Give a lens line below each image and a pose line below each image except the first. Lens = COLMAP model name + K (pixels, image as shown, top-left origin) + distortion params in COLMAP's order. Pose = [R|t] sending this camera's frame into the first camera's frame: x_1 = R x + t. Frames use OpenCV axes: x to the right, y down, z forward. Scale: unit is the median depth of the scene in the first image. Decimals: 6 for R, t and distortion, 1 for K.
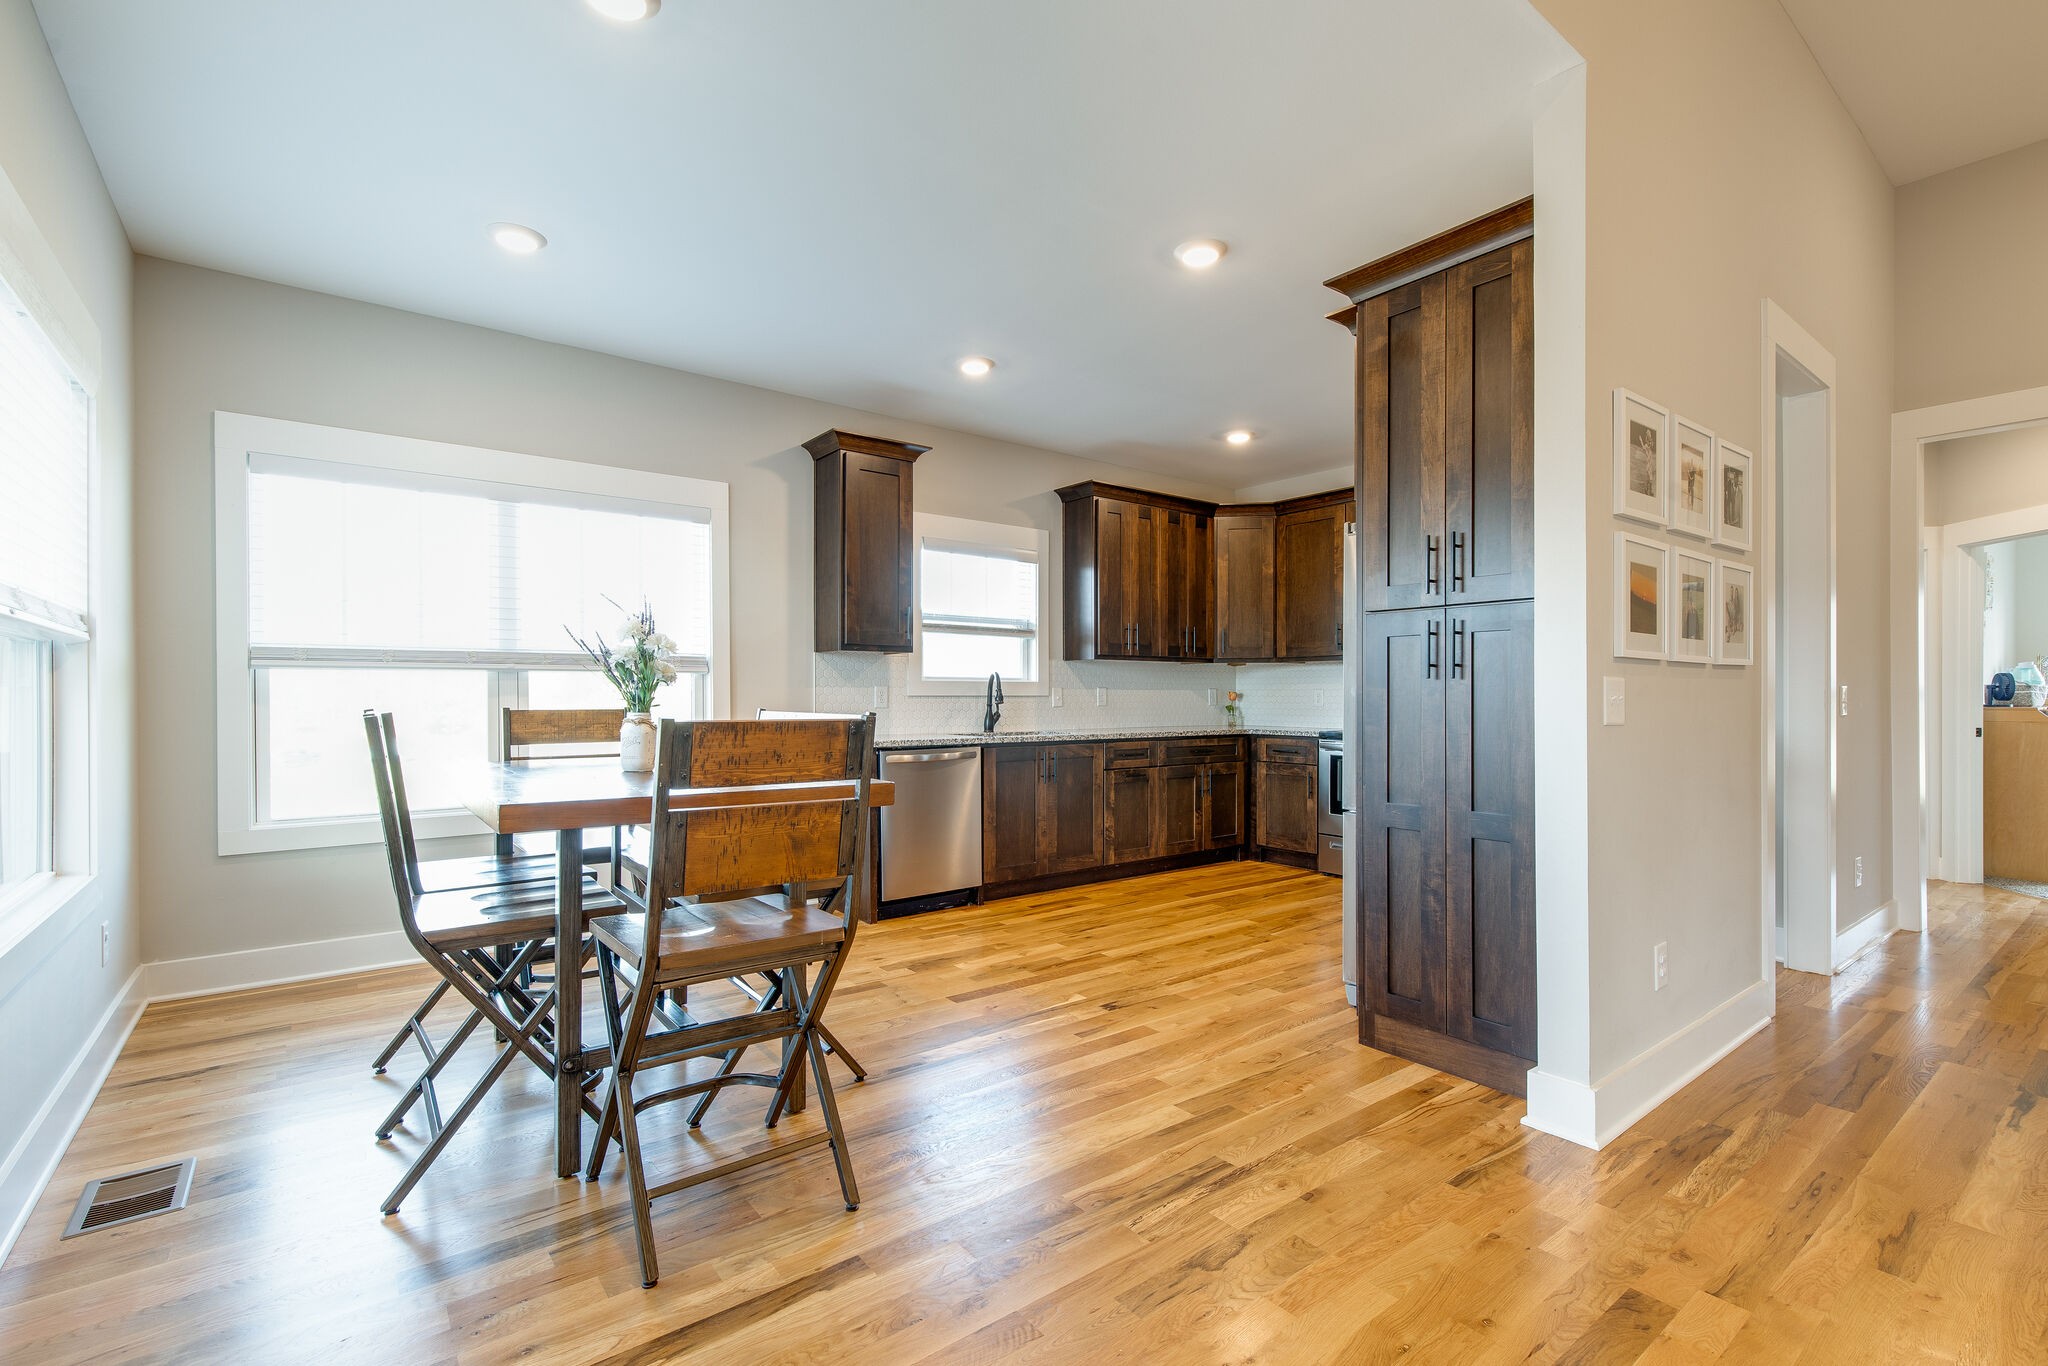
lens RADIAL K [[919.0, 0, 1020.2], [0, 919.0, 696.8], [0, 0, 1]] dist [0.009661, -0.000429]
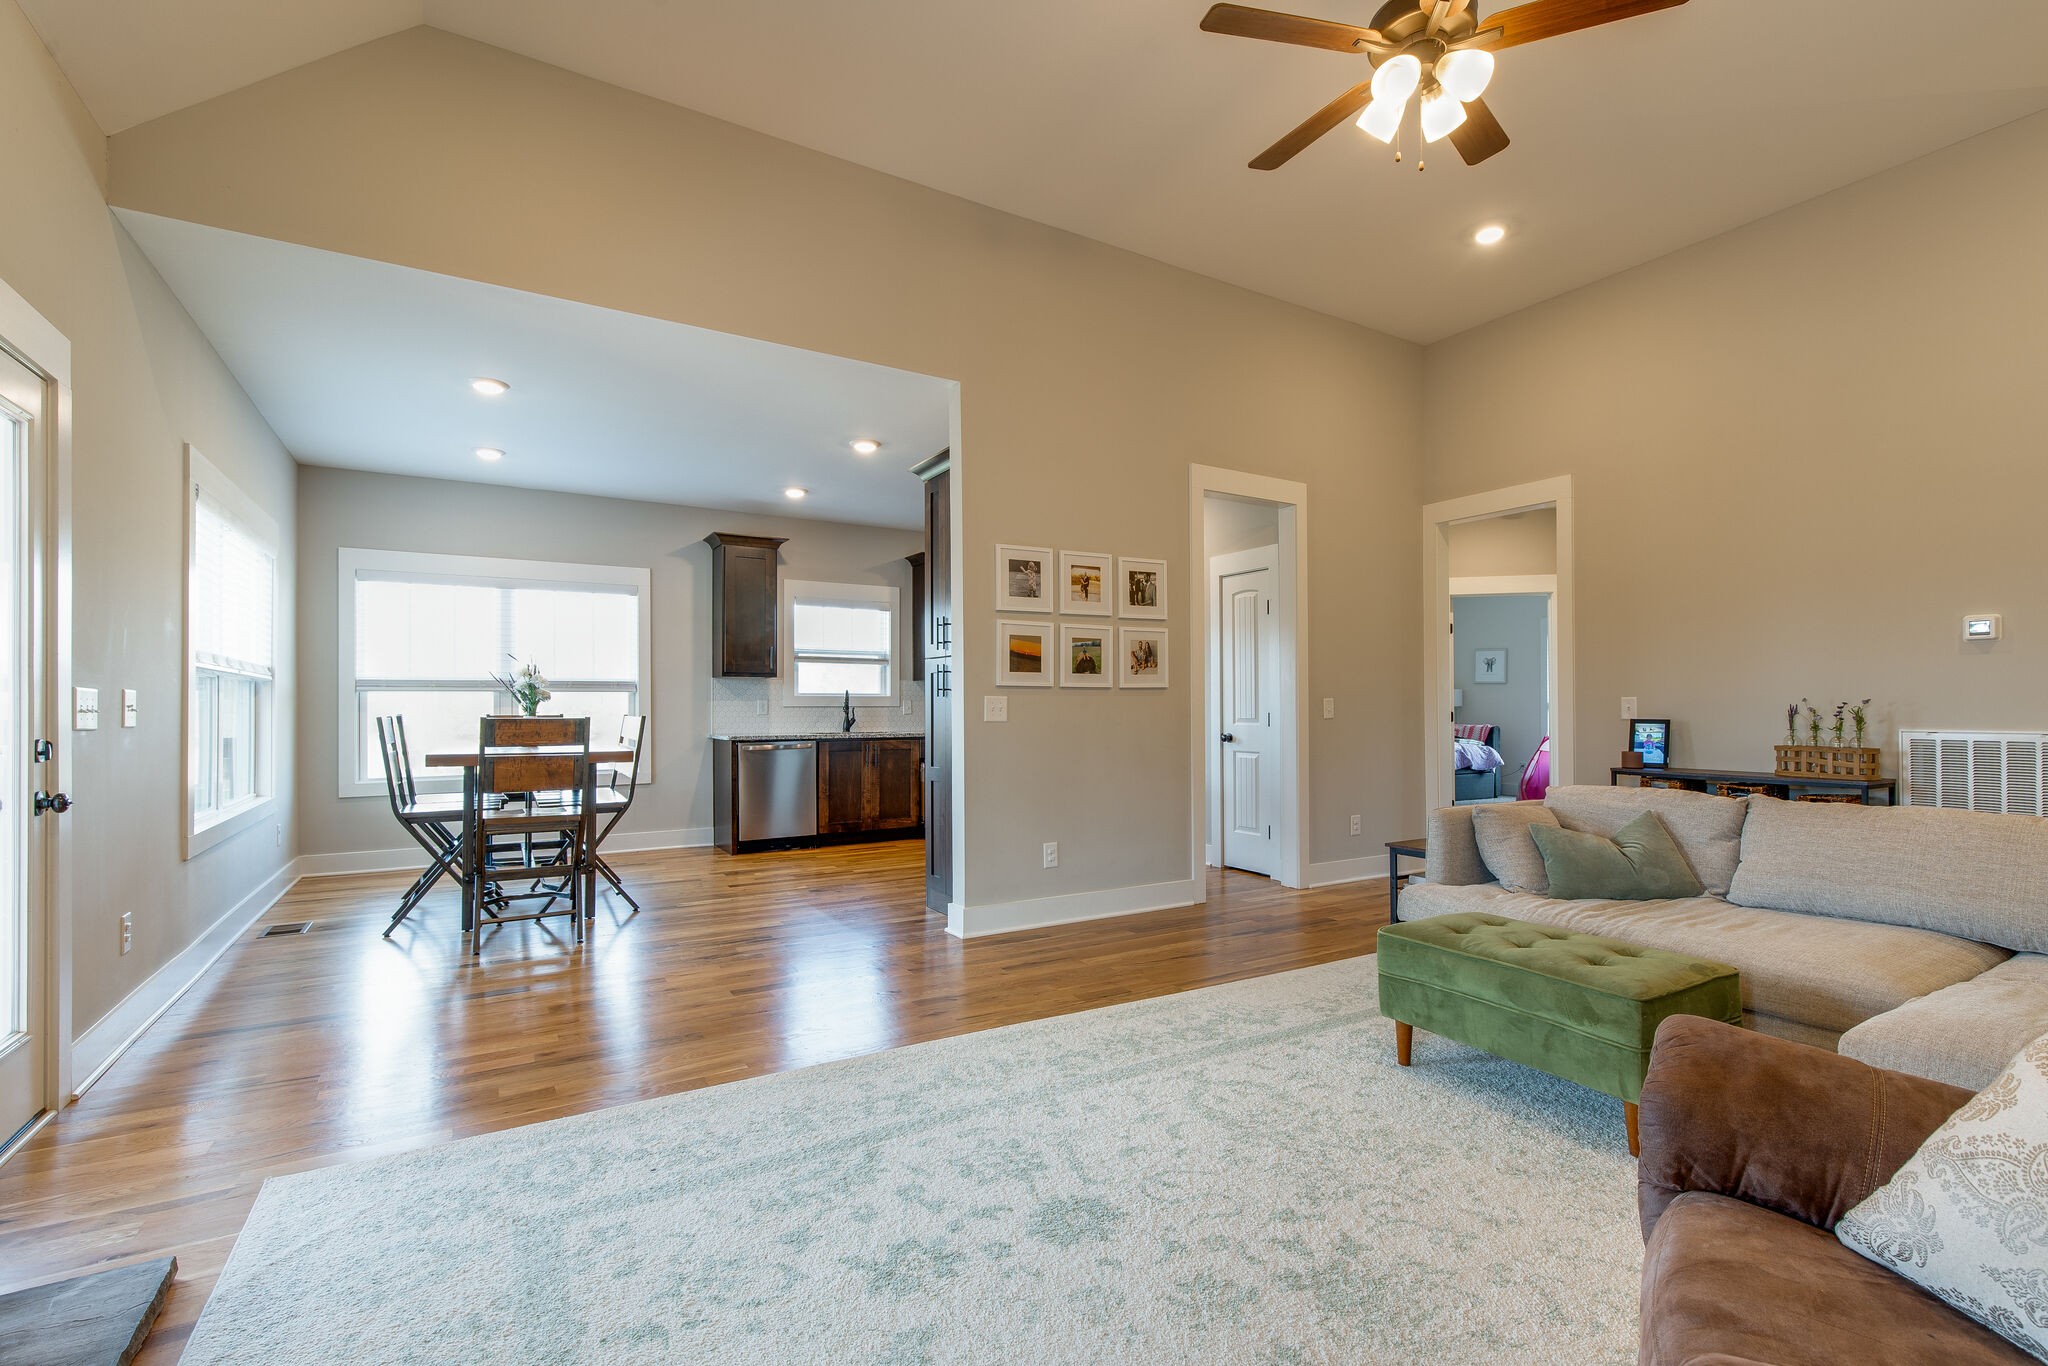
lens RADIAL K [[919.0, 0, 1020.2], [0, 919.0, 696.8], [0, 0, 1]] dist [0.009661, -0.000429]
pose [[0.992724, -0.003359, -0.120366, 0.519071], [0.002051, 0.999938, -0.010987, 0.000328], [0.120395, 0.010660, 0.992669, -0.486185]]
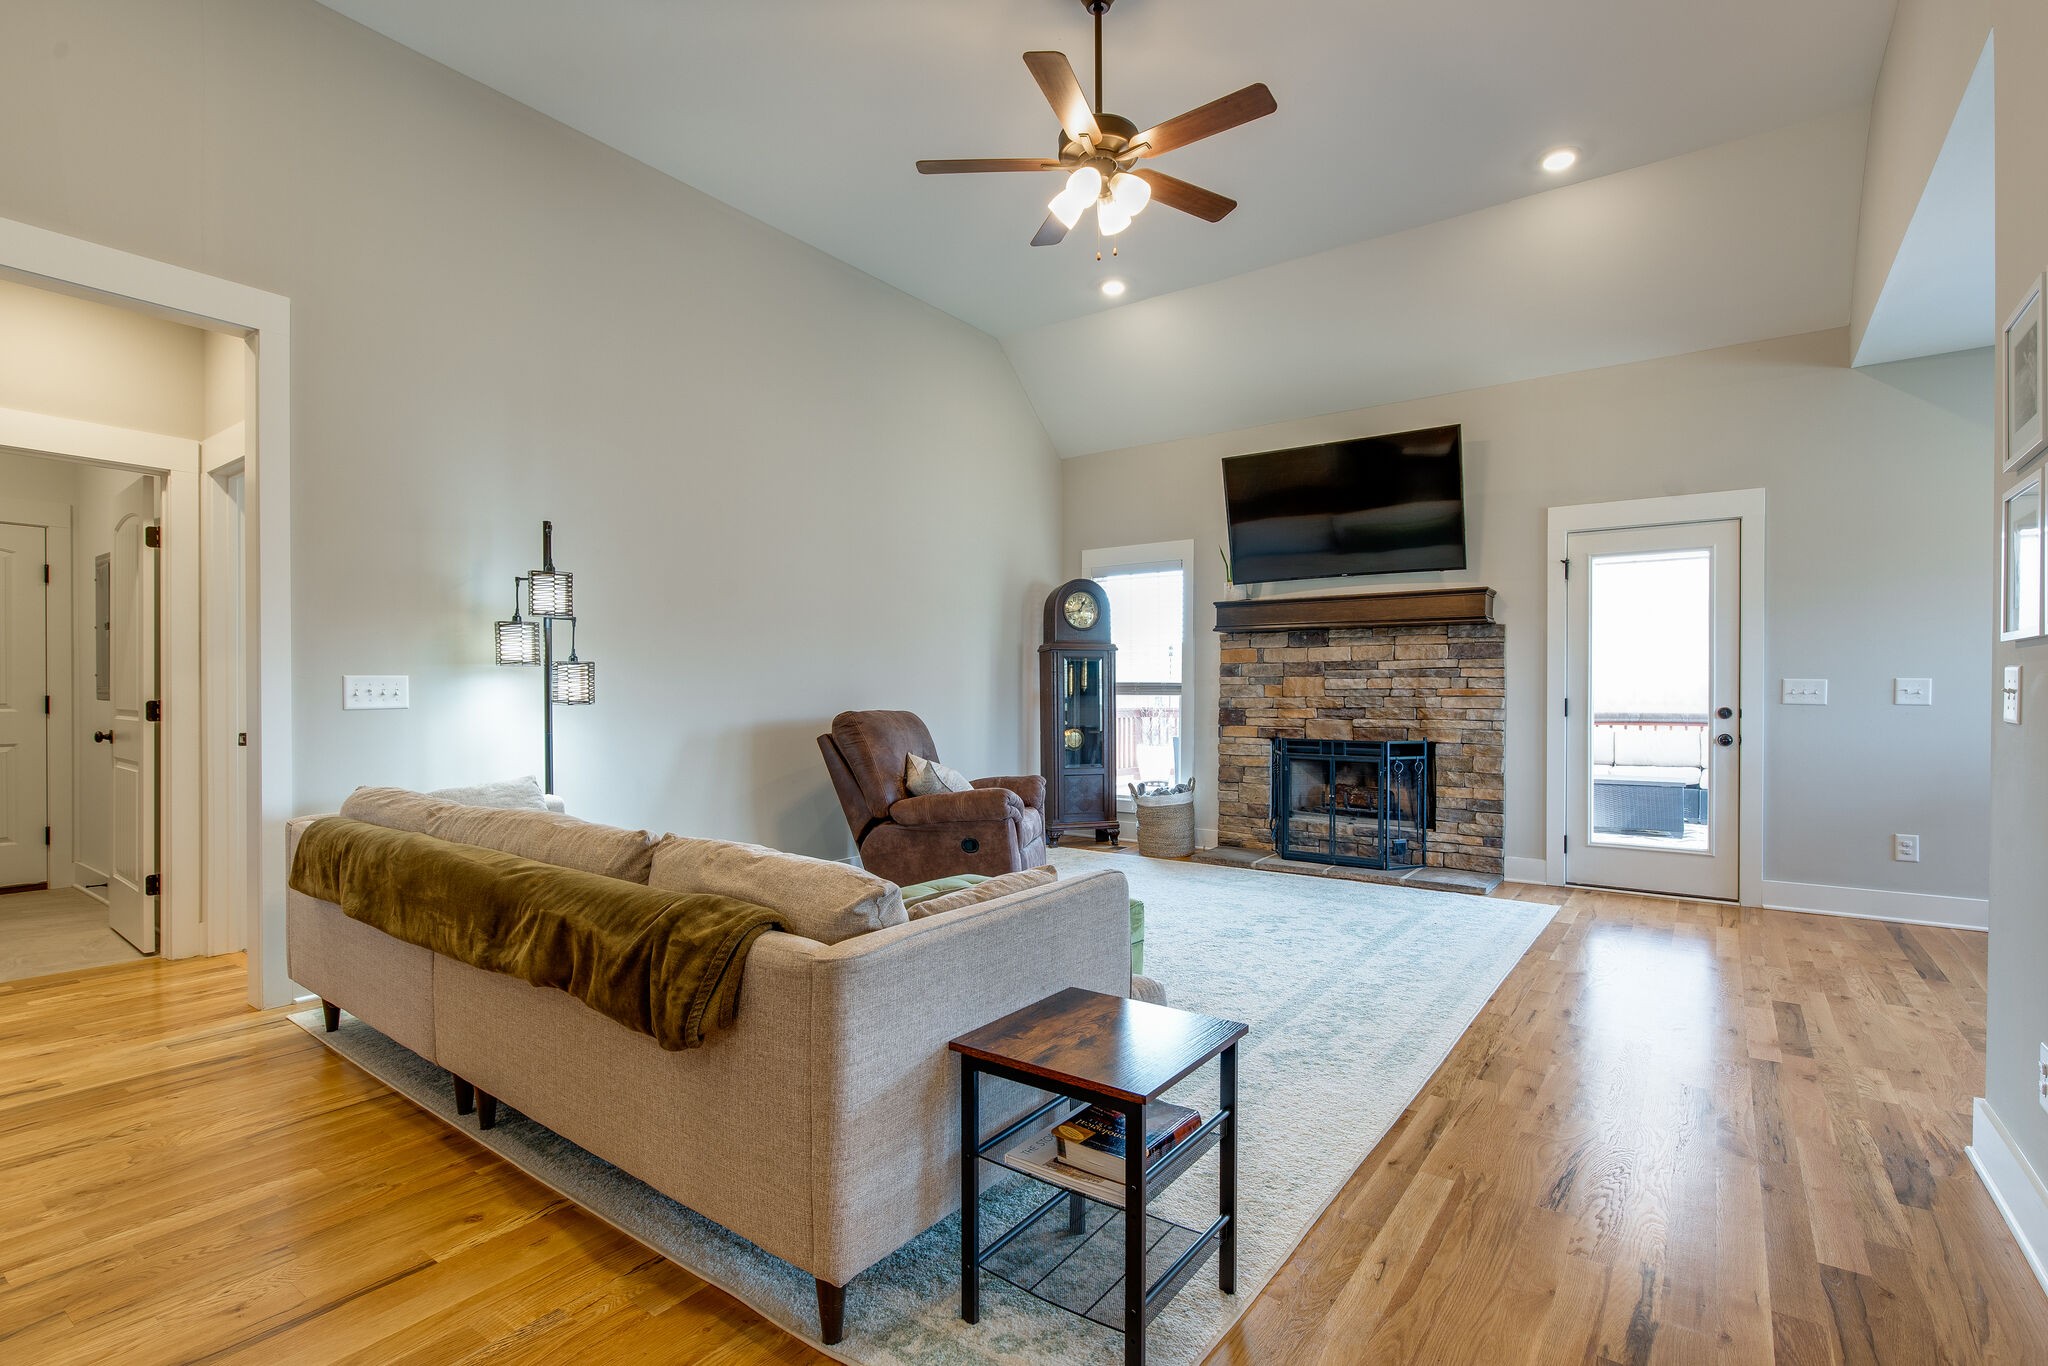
lens RADIAL K [[957.6, 0, 1036.7], [0, 957.6, 685.2], [0, 0, 1]] dist [0.000285, 0.000014]
pose [[-0.955990, -0.005574, -0.293347, 0.990790], [-0.003448, 0.999964, -0.007766, 0.003636], [0.293380, -0.006413, -0.955975, 0.893692]]
